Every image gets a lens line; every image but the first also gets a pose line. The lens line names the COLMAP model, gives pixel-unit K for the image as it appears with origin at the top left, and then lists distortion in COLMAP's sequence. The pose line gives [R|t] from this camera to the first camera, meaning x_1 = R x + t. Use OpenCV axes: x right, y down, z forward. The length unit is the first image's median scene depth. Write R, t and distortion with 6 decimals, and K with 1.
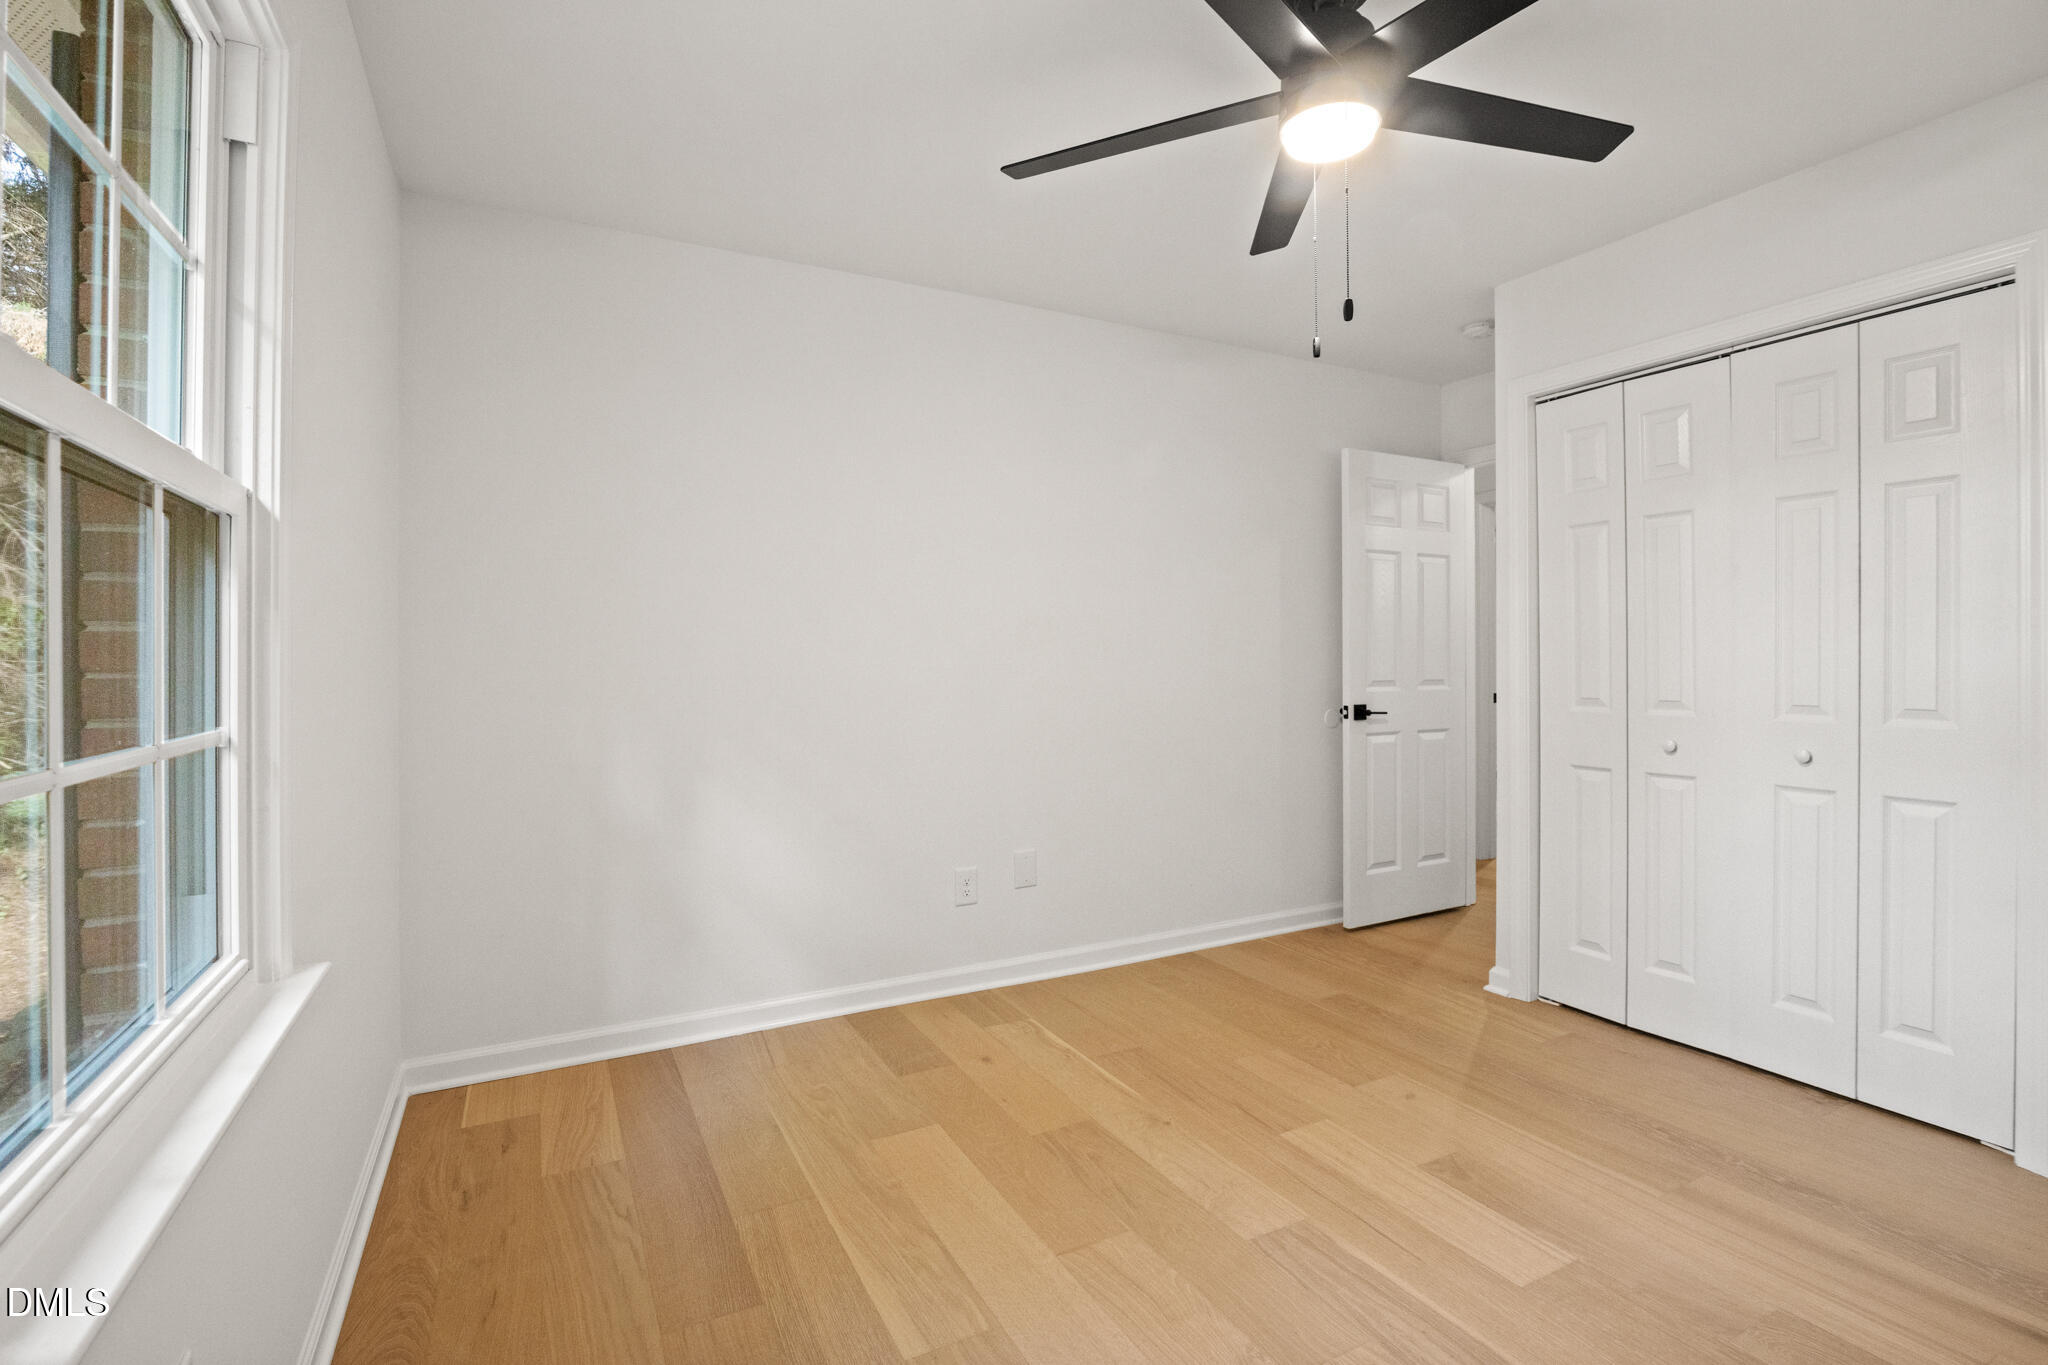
lens RADIAL K [[976.0, 0, 1032.0], [0, 976.0, 663.5], [0, 0, 1]] dist [-0.013044, 0.000606]
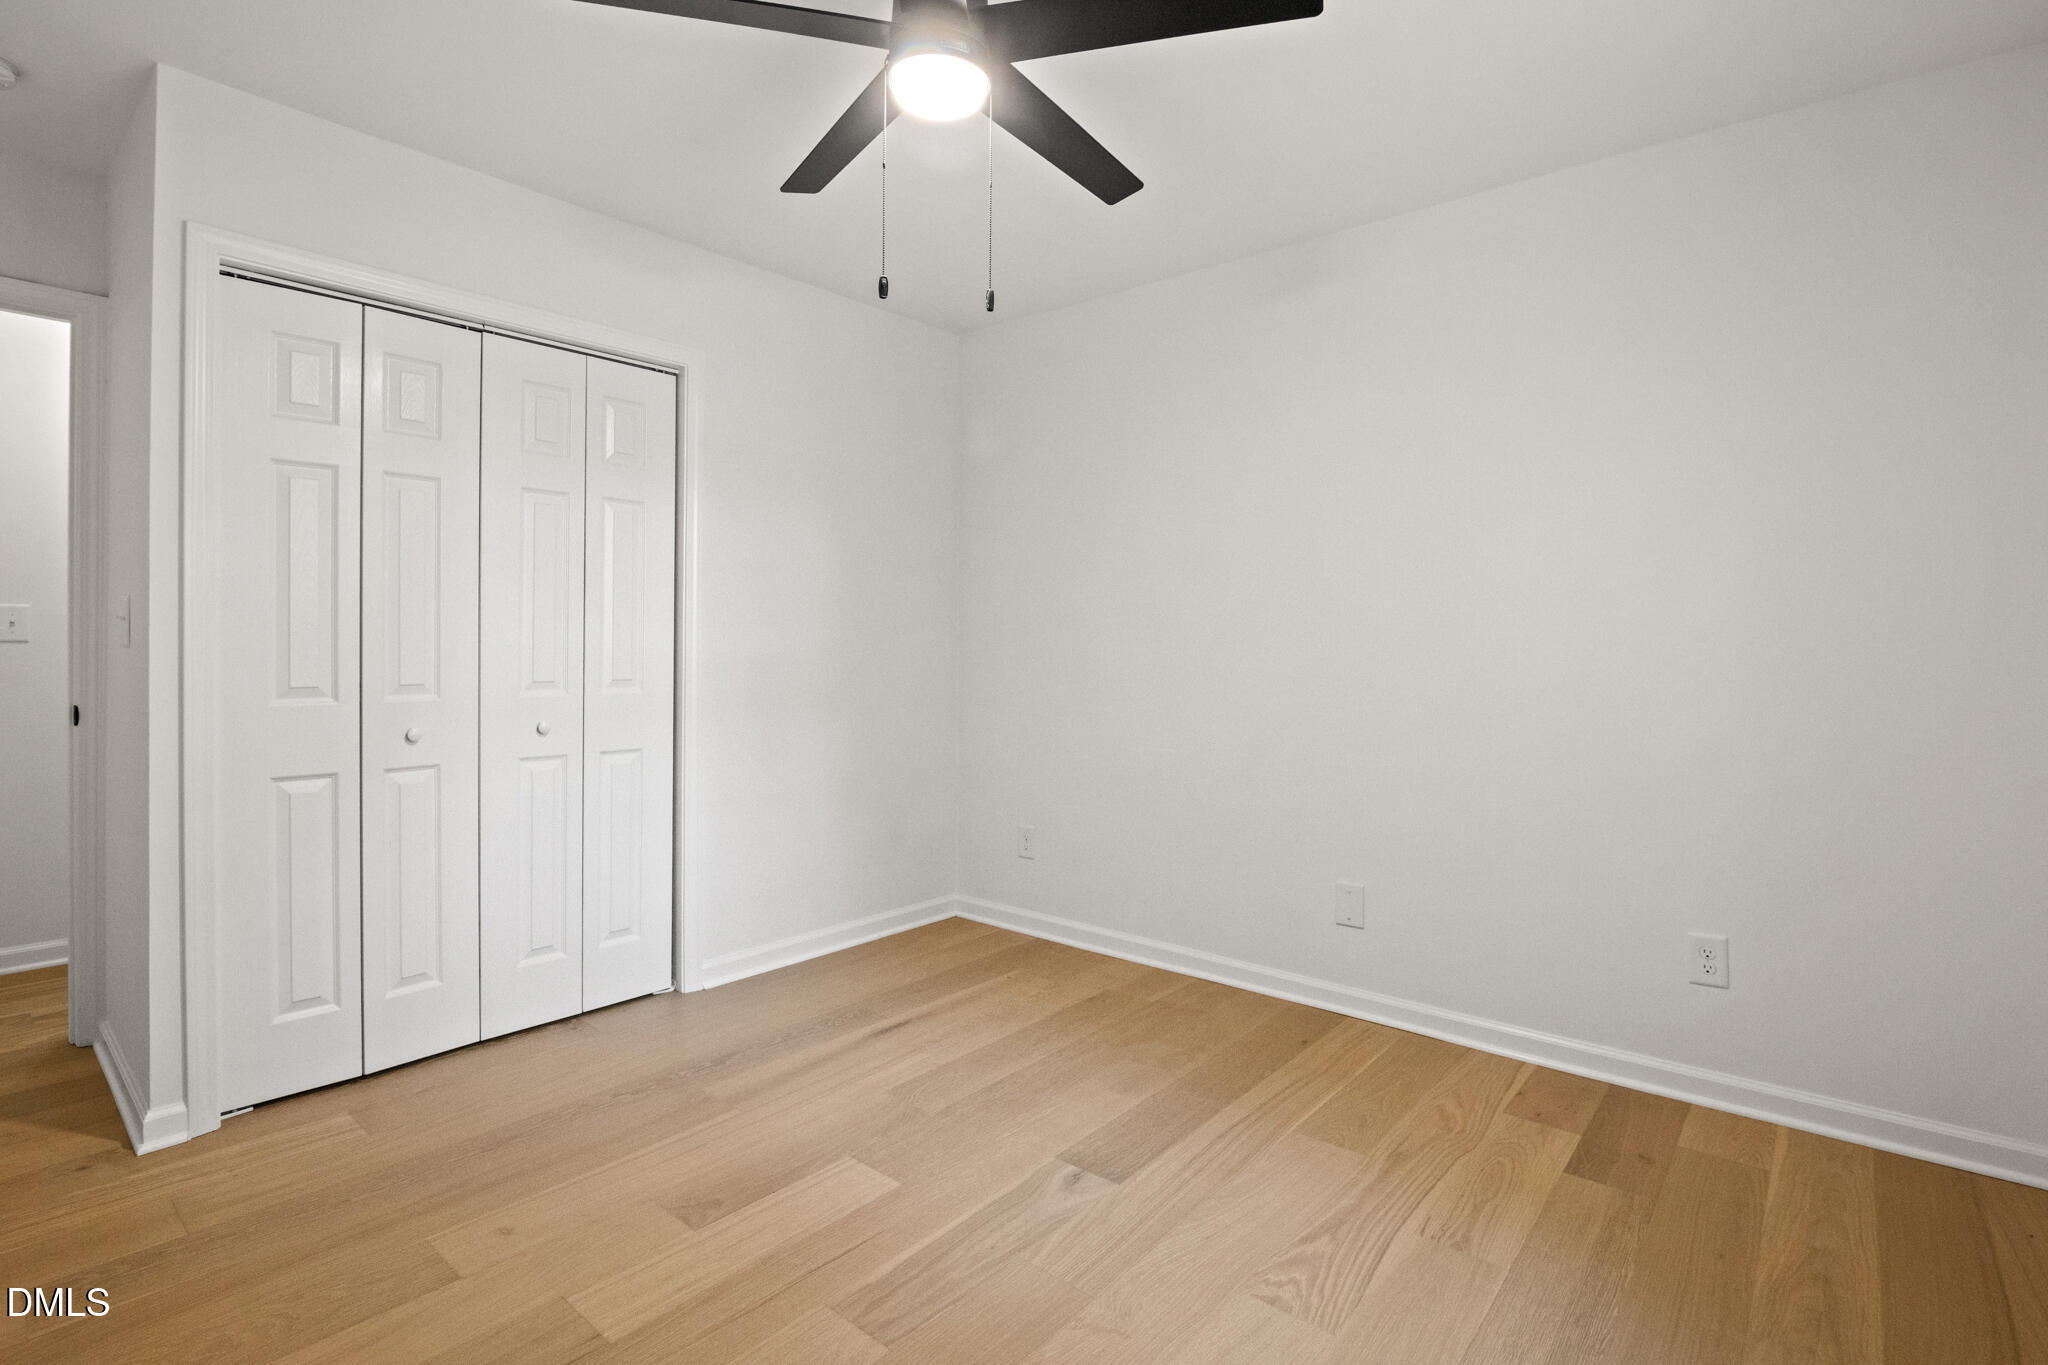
lens RADIAL K [[976.0, 0, 1032.0], [0, 976.0, 663.5], [0, 0, 1]] dist [-0.013044, 0.000606]
pose [[-0.375448, -0.020016, 0.926627, -0.421290], [-0.001850, 0.999781, 0.020847, -0.000319], [-0.926842, 0.006113, -0.375402, 0.882780]]
